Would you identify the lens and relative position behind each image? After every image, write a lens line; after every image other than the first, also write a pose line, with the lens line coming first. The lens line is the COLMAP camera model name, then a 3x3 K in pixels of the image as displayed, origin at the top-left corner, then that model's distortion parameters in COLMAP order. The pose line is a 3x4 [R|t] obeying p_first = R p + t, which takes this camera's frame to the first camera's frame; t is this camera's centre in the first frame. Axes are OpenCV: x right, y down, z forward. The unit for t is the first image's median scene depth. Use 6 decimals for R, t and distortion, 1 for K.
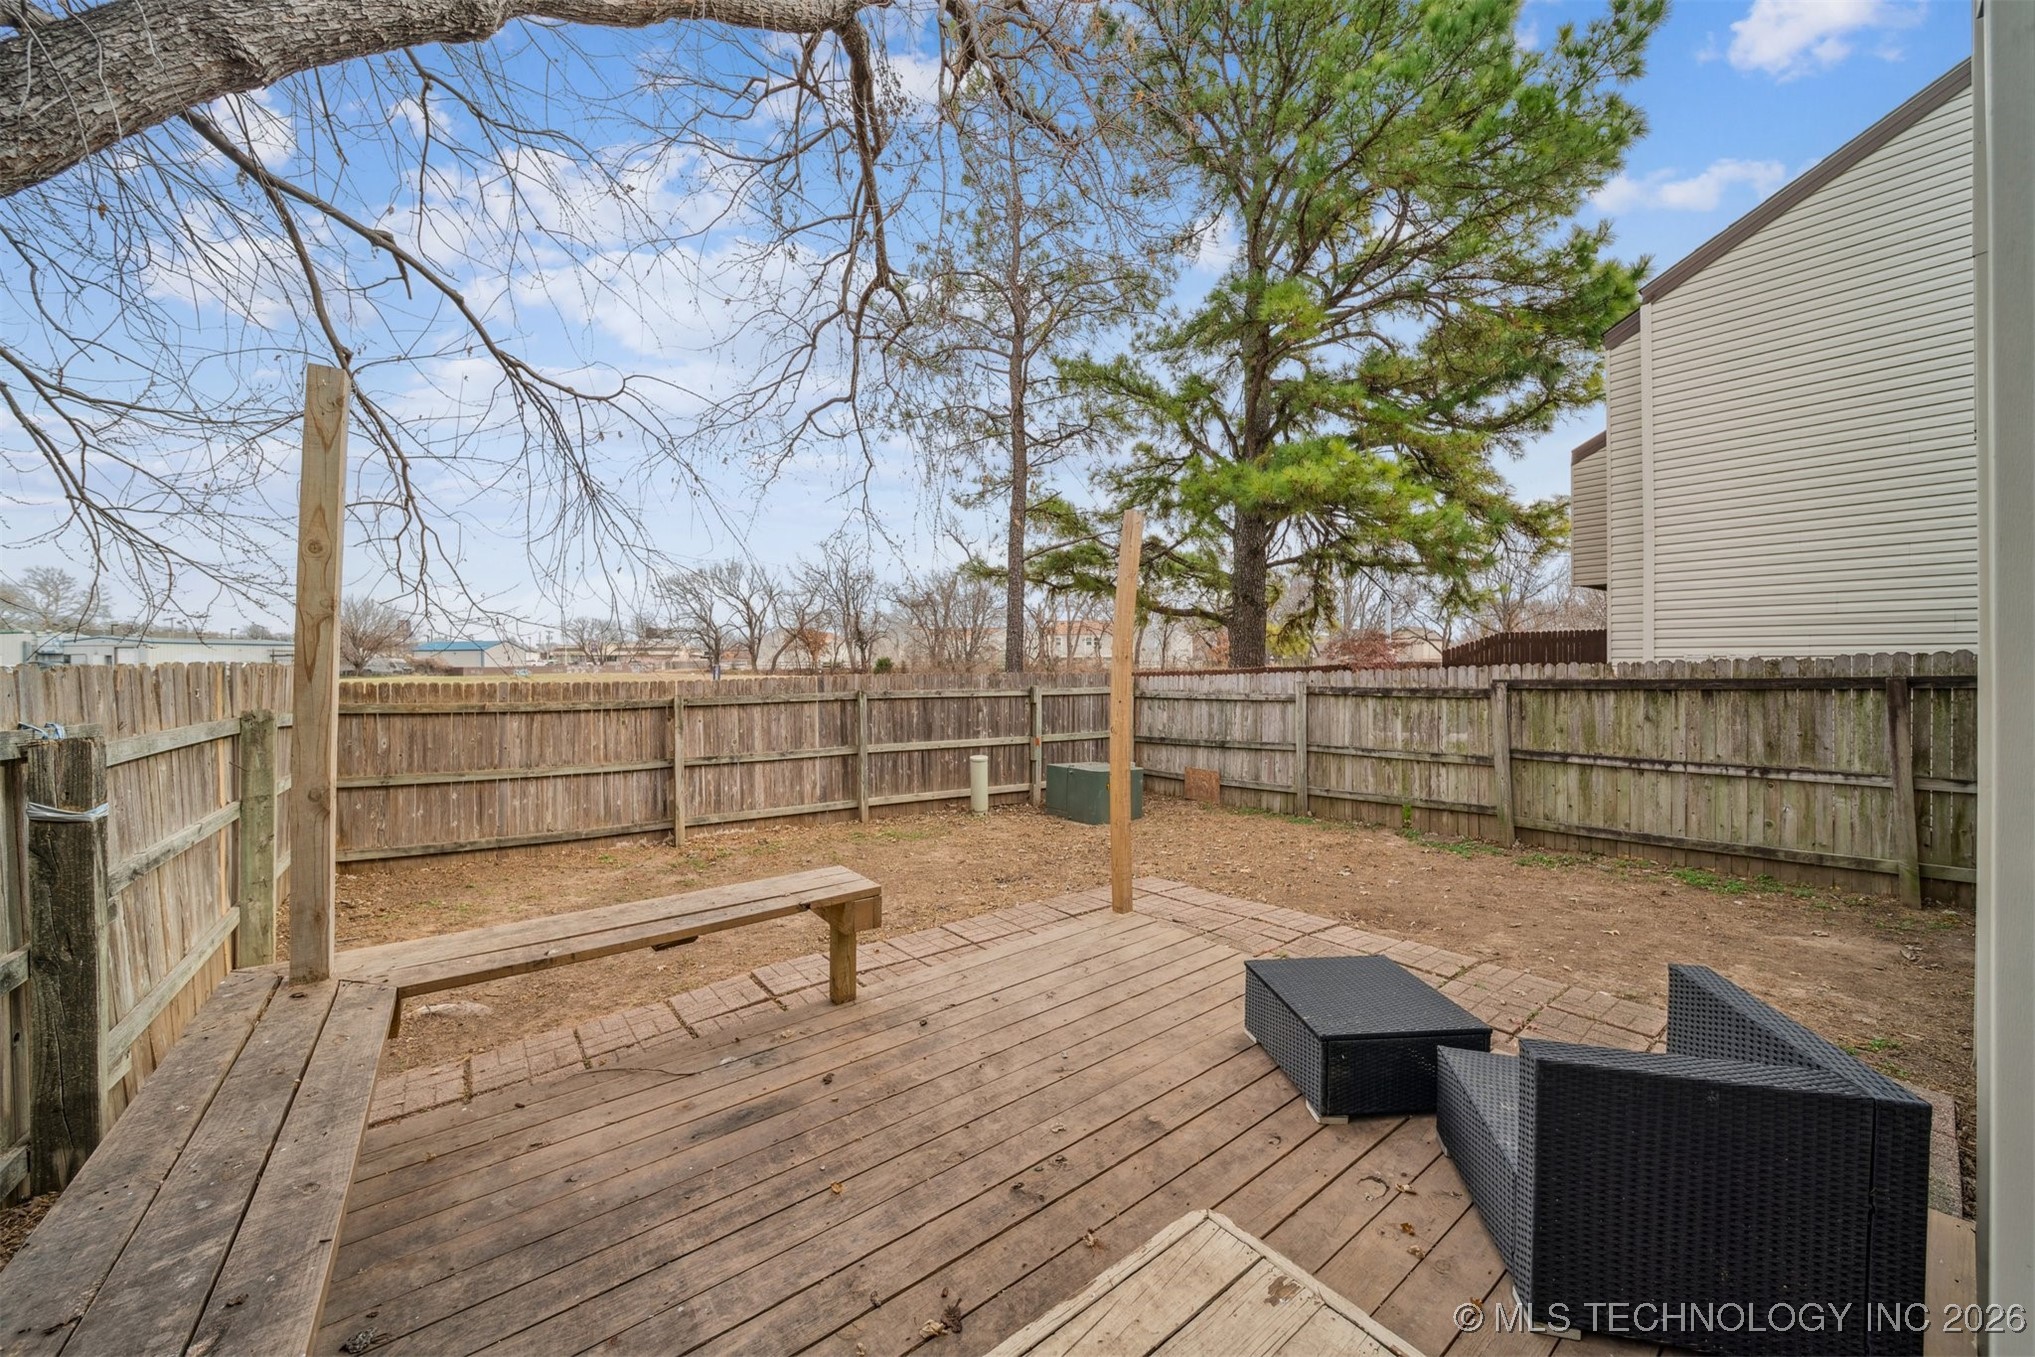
lens RADIAL K [[721.3, 0, 1002.3], [0, 721.3, 668.0], [0, 0, 1]] dist [0.005916, -0.001713]
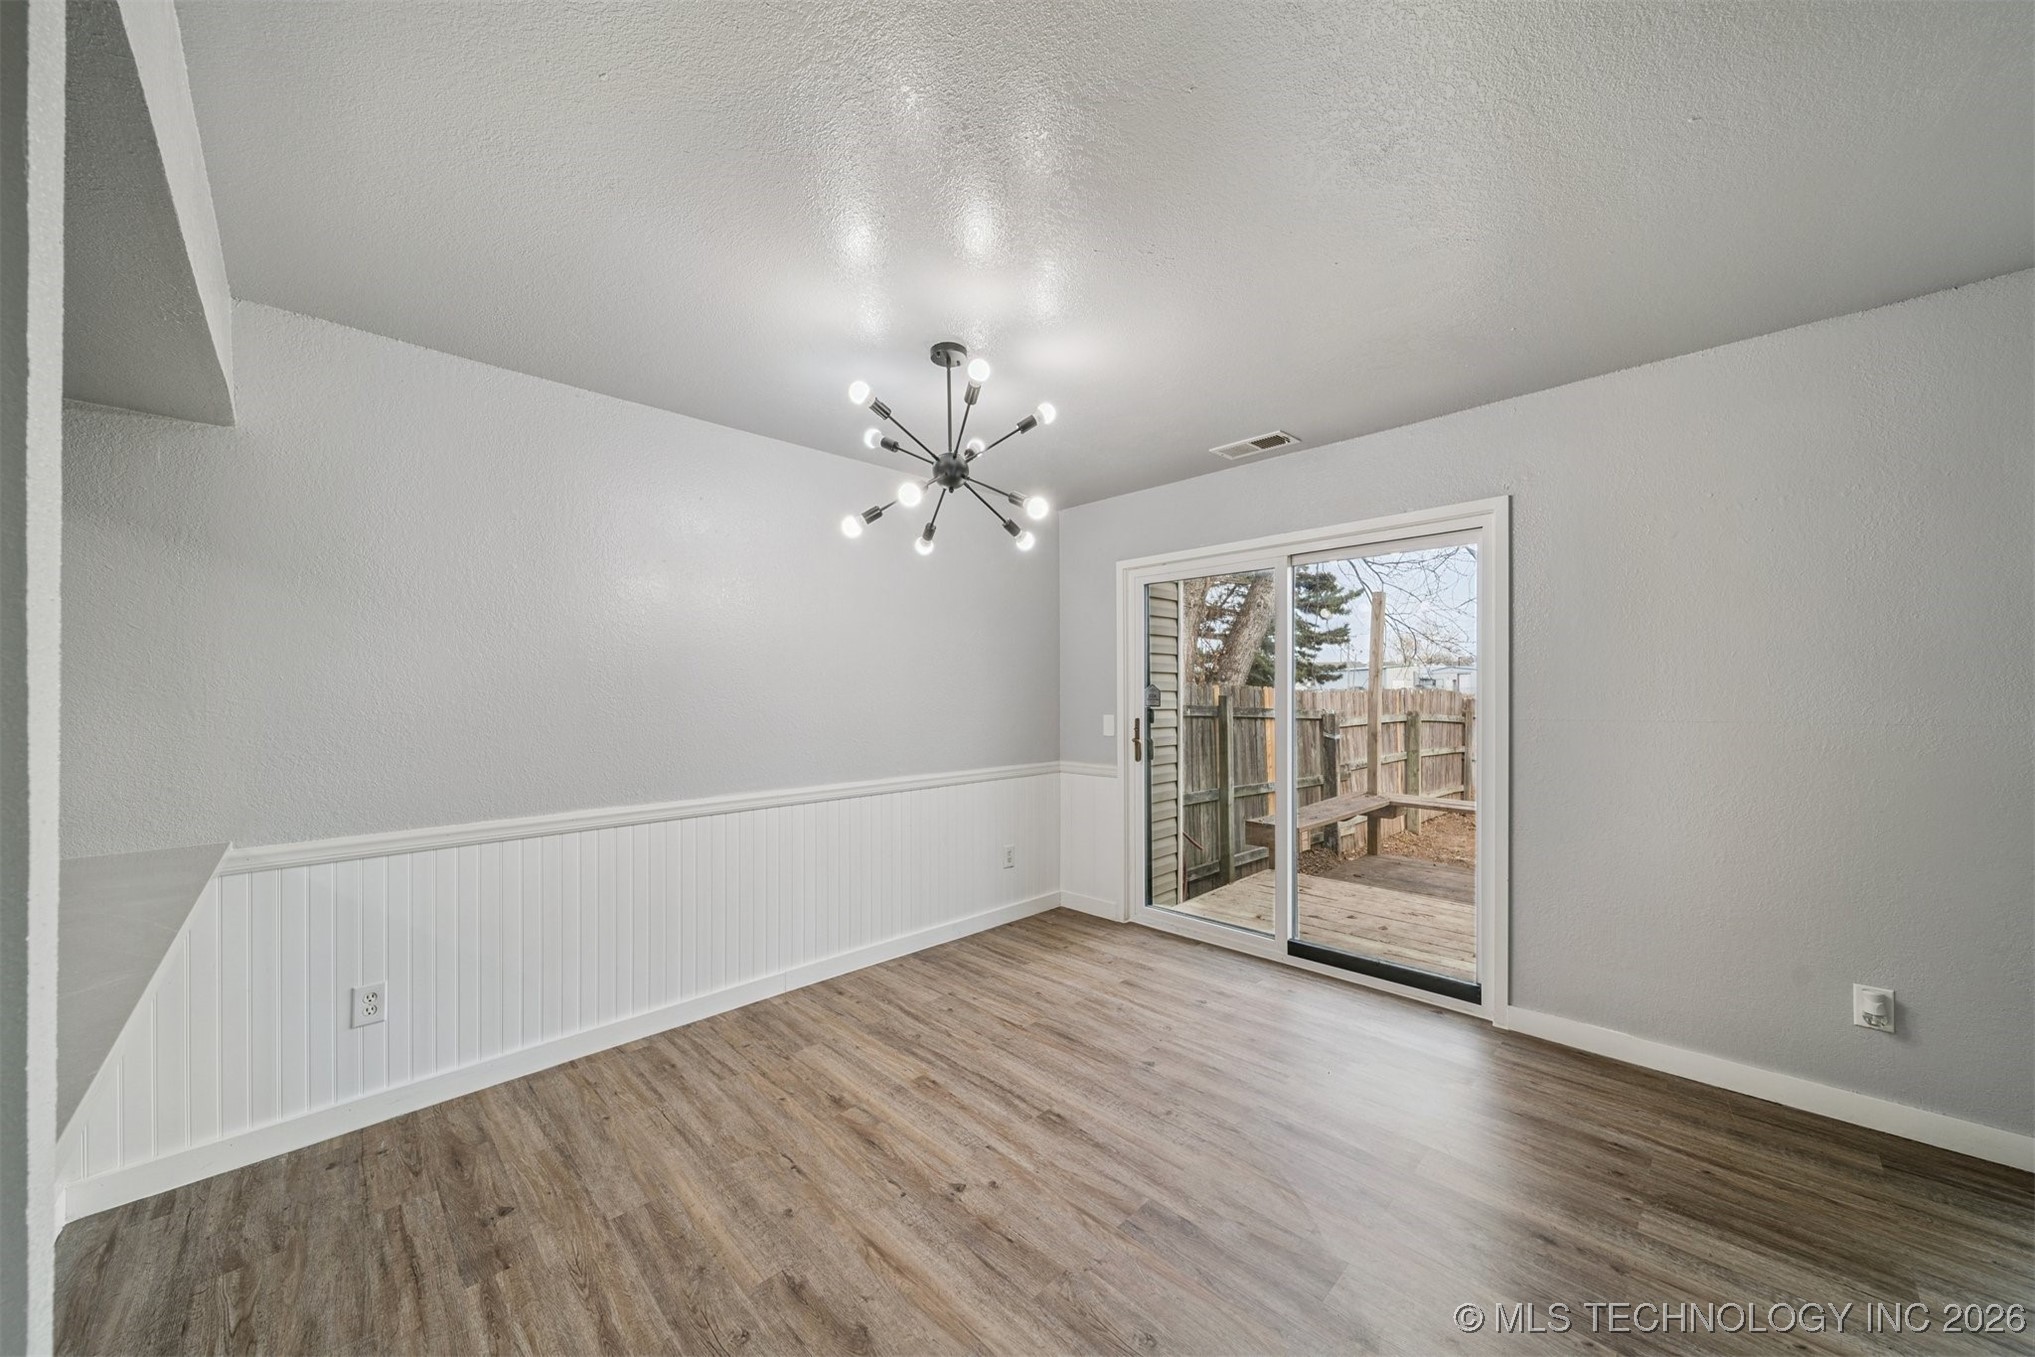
lens RADIAL K [[721.3, 0, 1019.9], [0, 721.3, 677.1], [0, 0, 1]] dist [0.005916, -0.001713]
pose [[0.131751, -0.016736, -0.991142, 0.504165], [0.003306, 0.999859, -0.016443, -0.005143], [0.991277, -0.001110, 0.131787, -0.236028]]
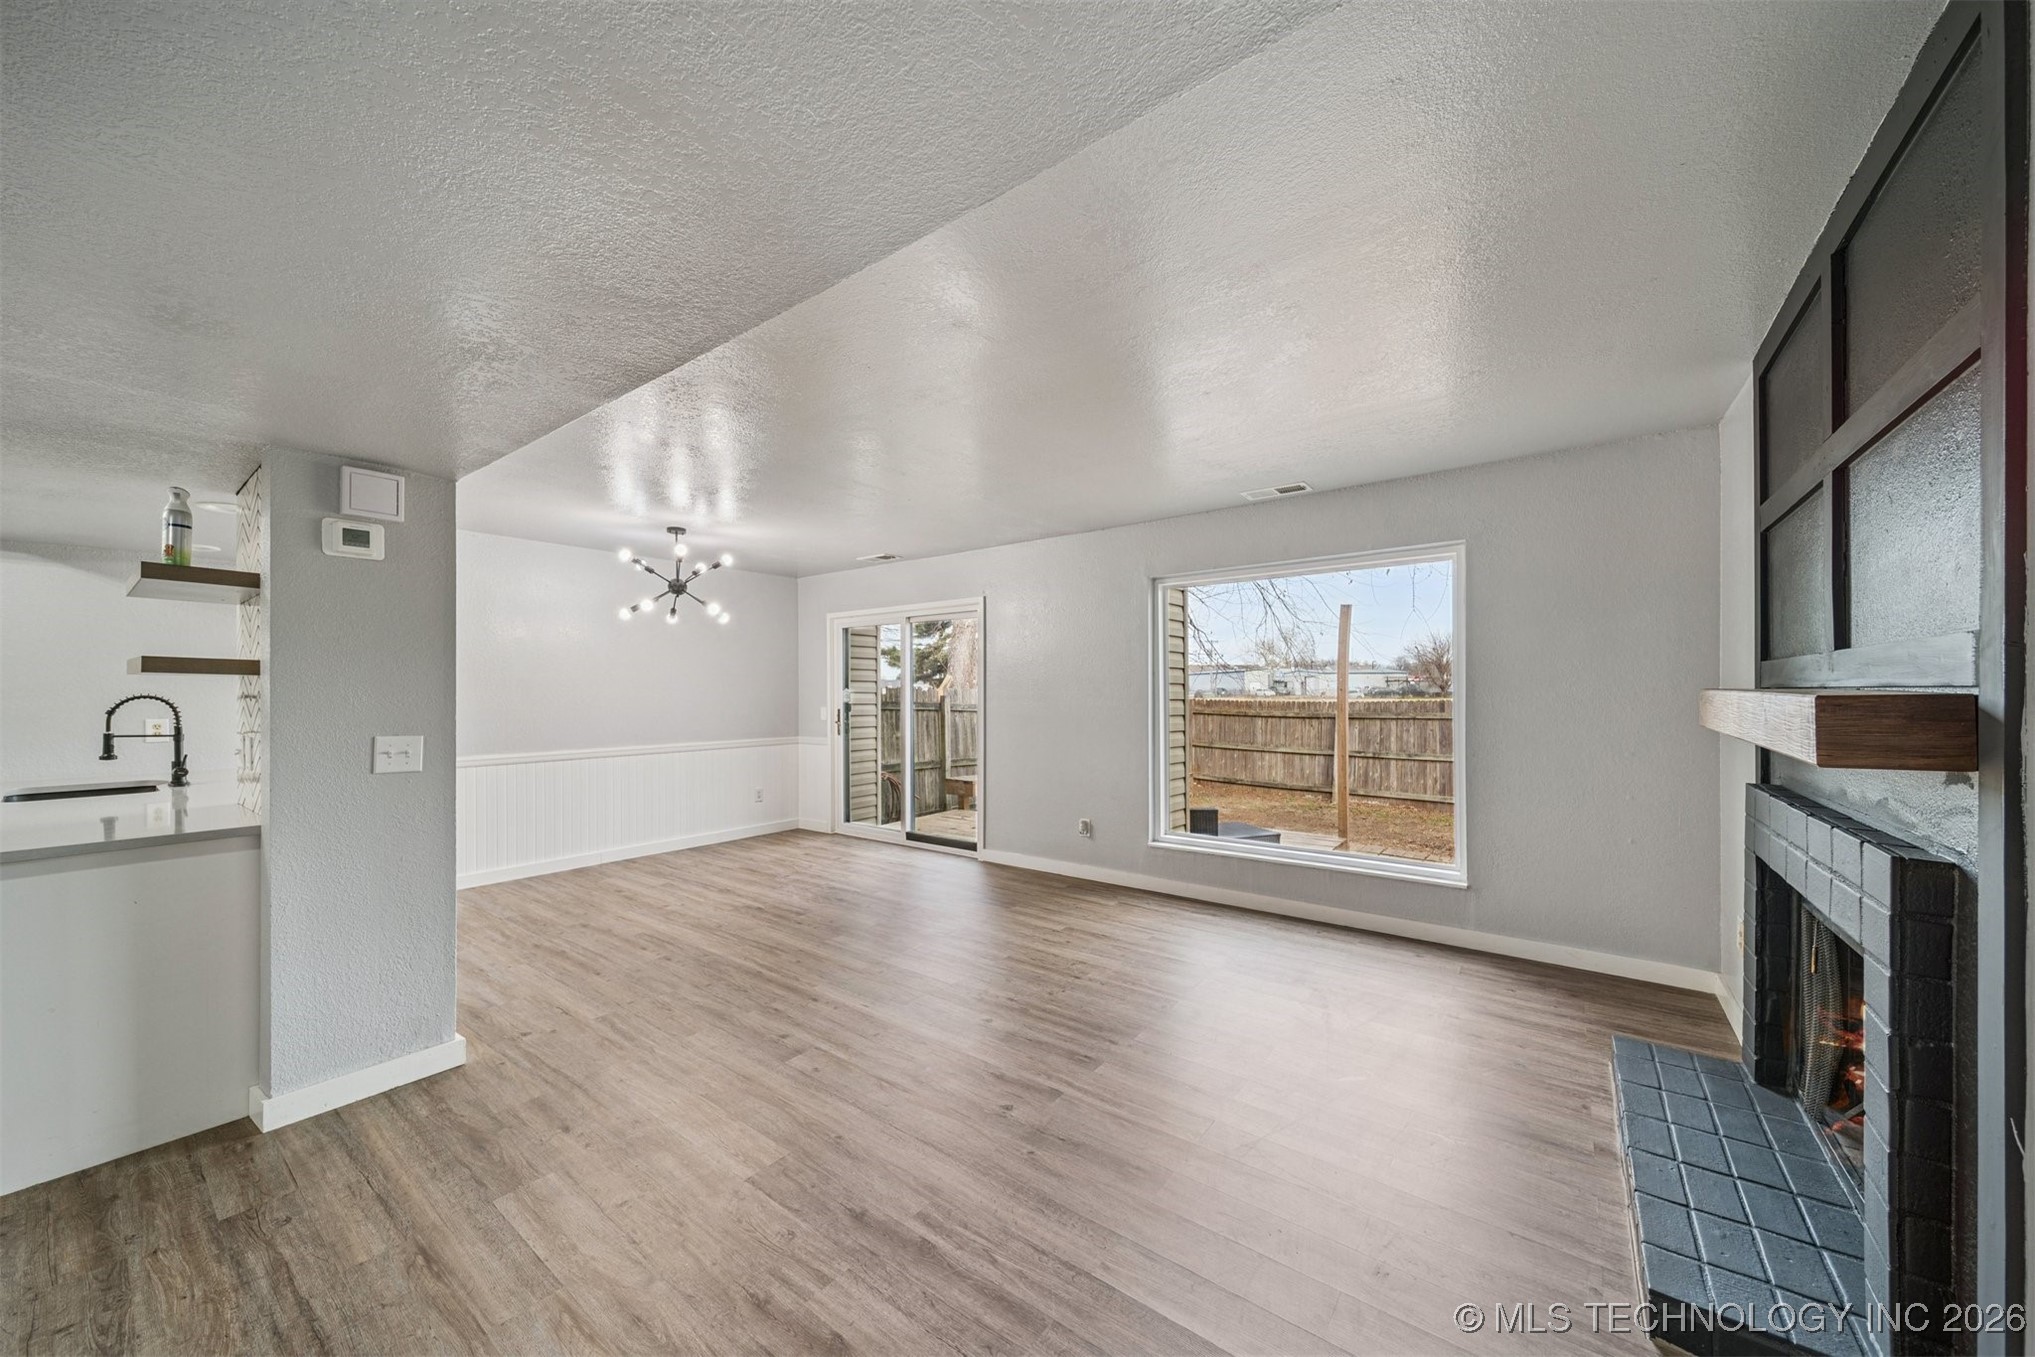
lens RADIAL K [[721.3, 0, 1025.5], [0, 721.3, 687.8], [0, 0, 1]] dist [0.005916, -0.001713]
pose [[0.285077, 0.000703, -0.958504, 0.860245], [-0.003927, 0.999992, -0.000435, -0.008986], [0.958496, 0.003888, 0.285078, -0.123362]]
